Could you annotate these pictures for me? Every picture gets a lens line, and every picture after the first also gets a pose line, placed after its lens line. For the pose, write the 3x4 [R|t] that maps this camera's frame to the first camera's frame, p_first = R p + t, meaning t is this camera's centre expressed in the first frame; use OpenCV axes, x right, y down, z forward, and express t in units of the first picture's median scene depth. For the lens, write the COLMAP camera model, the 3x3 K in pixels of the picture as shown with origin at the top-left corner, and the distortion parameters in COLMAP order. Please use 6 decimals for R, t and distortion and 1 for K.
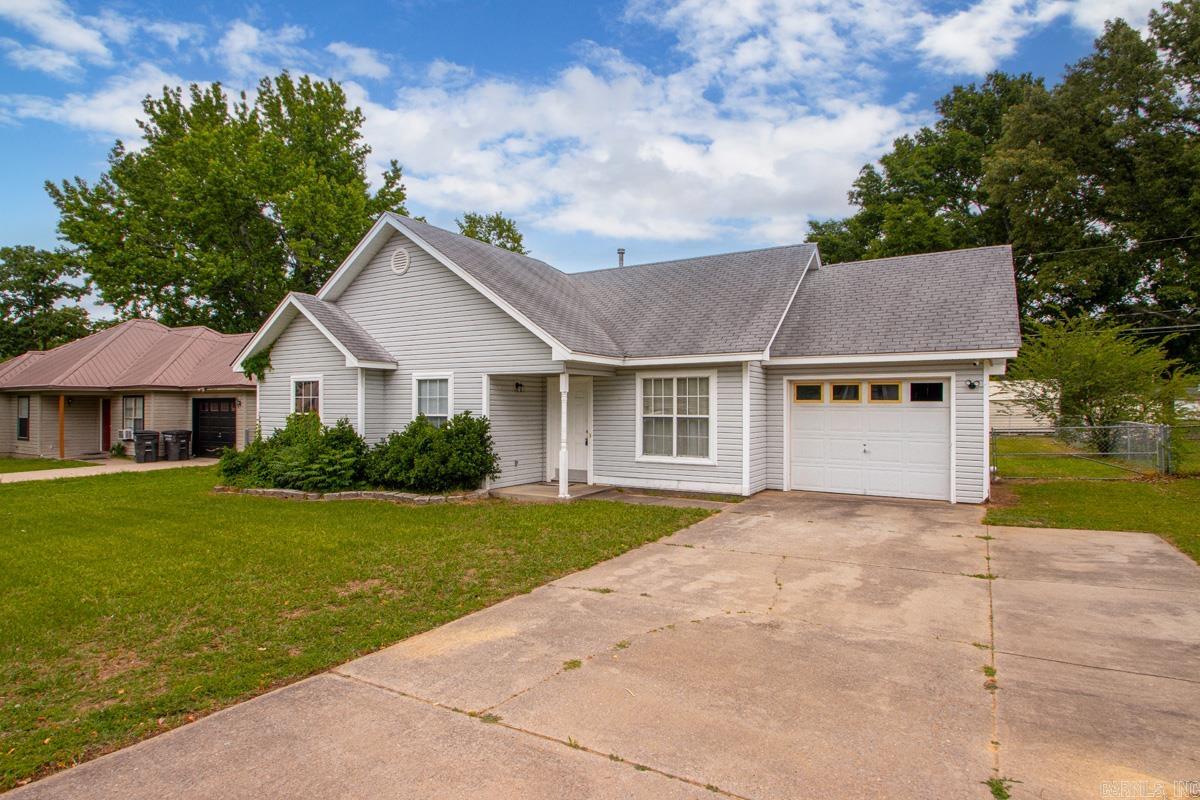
lens RADIAL K [[650.6, 0, 600.0], [0, 650.6, 400.0], [0, 0, 1]] dist [0.000429, -0.019498]
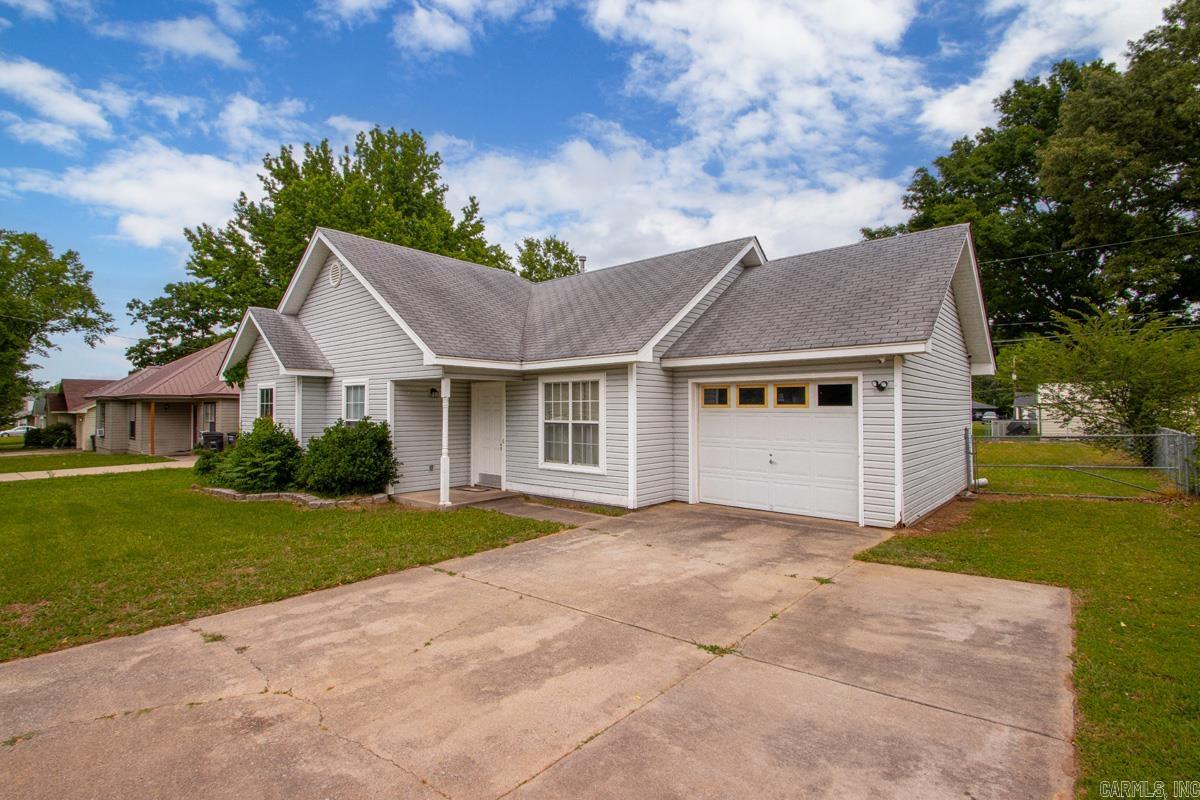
lens RADIAL K [[568.8, 0, 600.0], [0, 568.8, 400.0], [0, 0, 1]] dist [0.011224, -0.016775]
pose [[0.984181, -0.005007, -0.177095, 0.293539], [0.003761, 0.999966, -0.007371, -0.001057], [0.177126, 0.006588, 0.984166, 0.177604]]
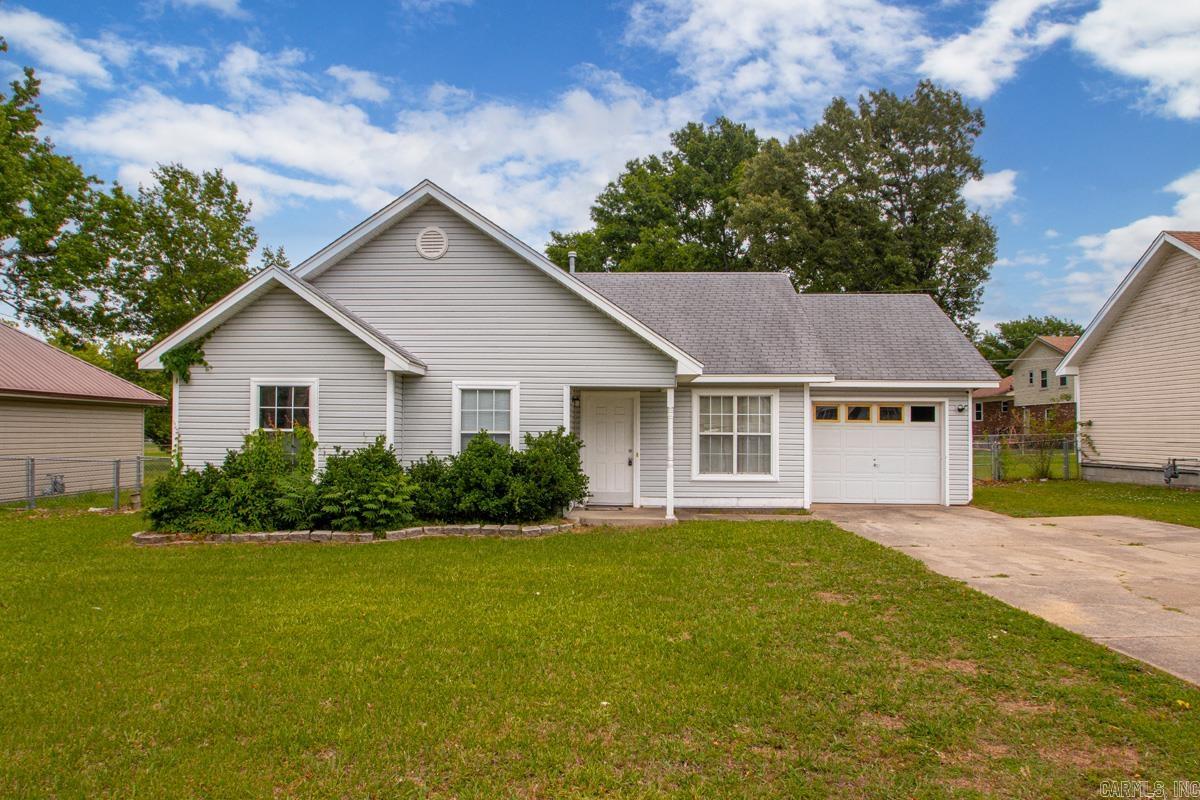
lens RADIAL K [[759.1, 0, 596.3], [0, 759.1, 404.4], [0, 0, 1]] dist [-0.027383, -0.001181]
pose [[0.868450, 0.022836, 0.495250, -0.627505], [-0.011125, 0.999585, -0.026583, 0.012212], [-0.495652, 0.017576, 0.868344, 0.083248]]
